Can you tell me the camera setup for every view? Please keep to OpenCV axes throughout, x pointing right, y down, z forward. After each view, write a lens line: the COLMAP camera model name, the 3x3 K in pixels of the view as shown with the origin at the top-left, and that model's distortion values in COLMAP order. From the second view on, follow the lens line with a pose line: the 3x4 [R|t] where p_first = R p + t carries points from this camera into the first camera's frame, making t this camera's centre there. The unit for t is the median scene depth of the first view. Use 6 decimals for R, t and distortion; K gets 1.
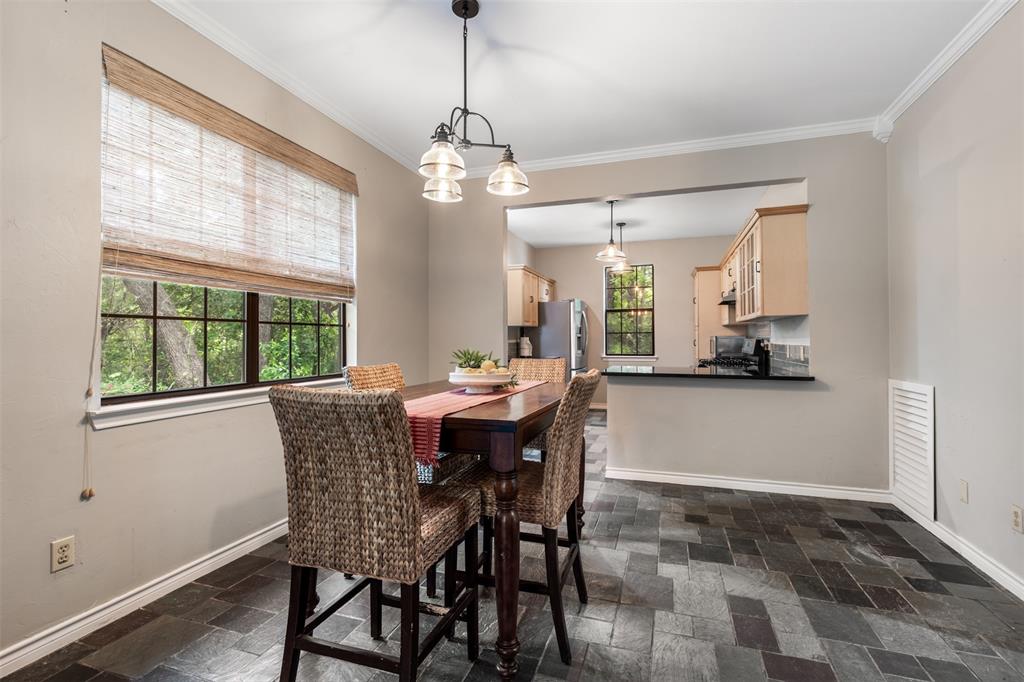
lens RADIAL K [[468.9, 0, 520.4], [0, 468.9, 339.0], [0, 0, 1]] dist [0.001978, -0.001151]
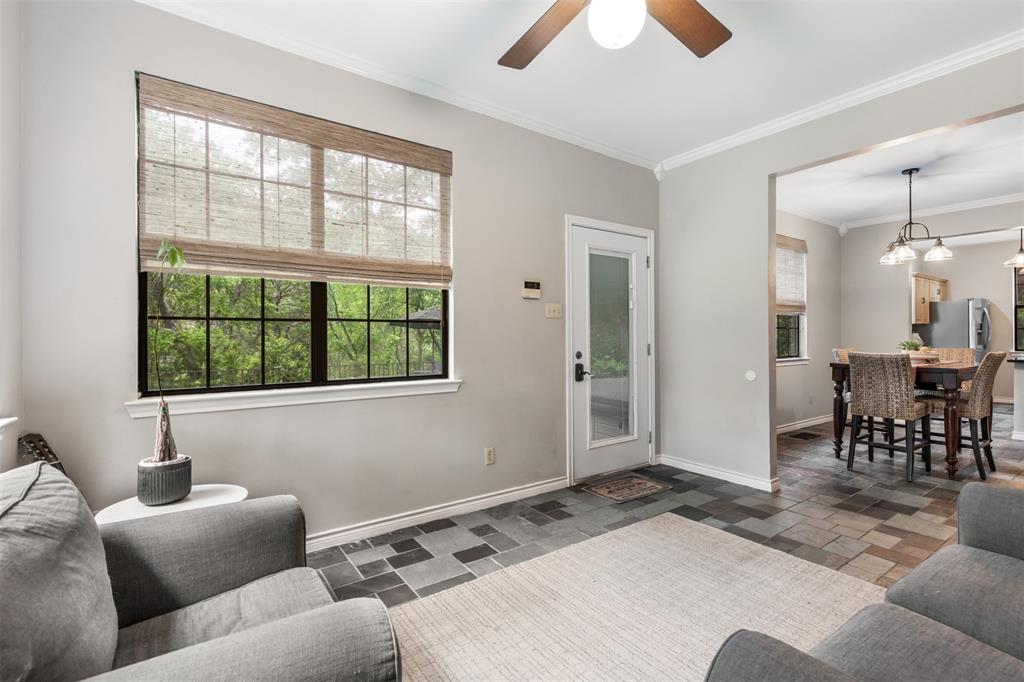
lens RADIAL K [[468.9, 0, 530.6], [0, 468.9, 336.9], [0, 0, 1]] dist [0.001978, -0.001151]
pose [[0.810217, -0.003244, -0.586121, -0.163784], [0.005626, 0.999982, 0.002242, -0.005646], [0.586103, -0.005114, 0.810220, -1.006334]]
